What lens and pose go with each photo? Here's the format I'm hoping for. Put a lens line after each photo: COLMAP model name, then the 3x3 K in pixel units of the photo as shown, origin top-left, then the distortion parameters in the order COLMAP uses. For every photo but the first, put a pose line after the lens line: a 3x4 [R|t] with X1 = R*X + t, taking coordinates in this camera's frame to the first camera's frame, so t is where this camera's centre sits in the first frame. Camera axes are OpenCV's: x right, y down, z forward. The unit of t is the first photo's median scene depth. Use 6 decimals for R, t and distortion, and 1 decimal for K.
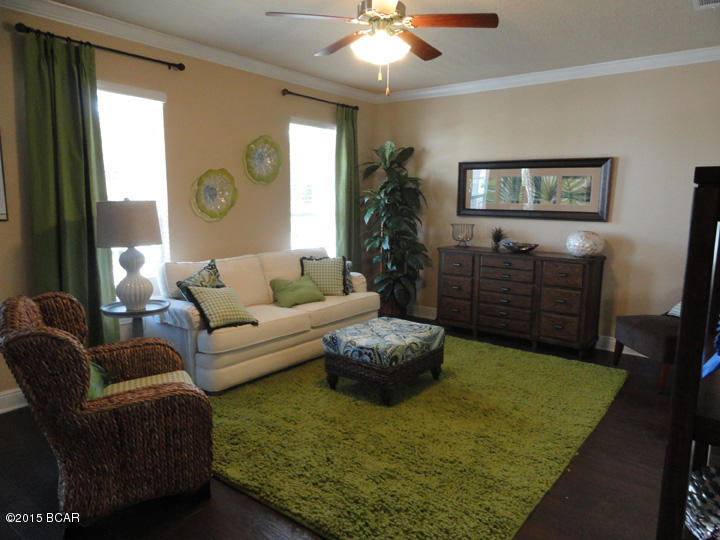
lens RADIAL K [[507.4, 0, 348.6], [0, 507.4, 267.6], [0, 0, 1]] dist [0.021042, -0.002965]
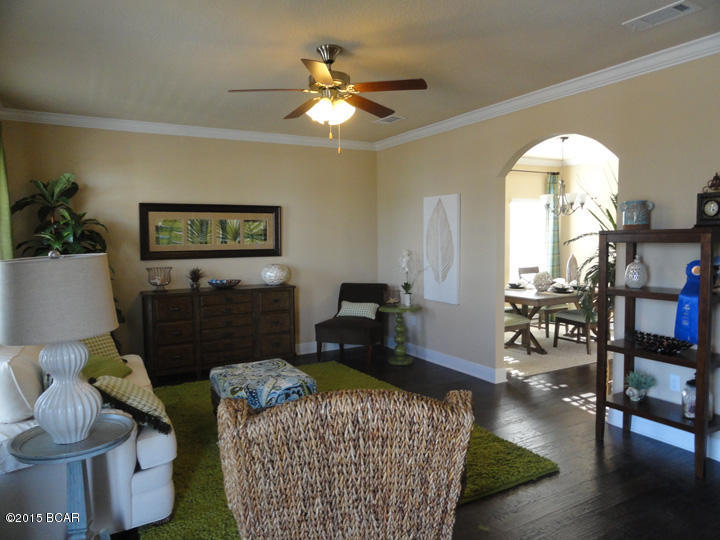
lens RADIAL K [[507.4, 0, 347.2], [0, 507.4, 272.9], [0, 0, 1]] dist [0.021042, -0.002965]
pose [[0.390209, -0.079477, 0.917290, -0.565893], [0.152117, 0.988141, 0.020906, -0.046585], [-0.908073, 0.131378, 0.397672, 0.331752]]
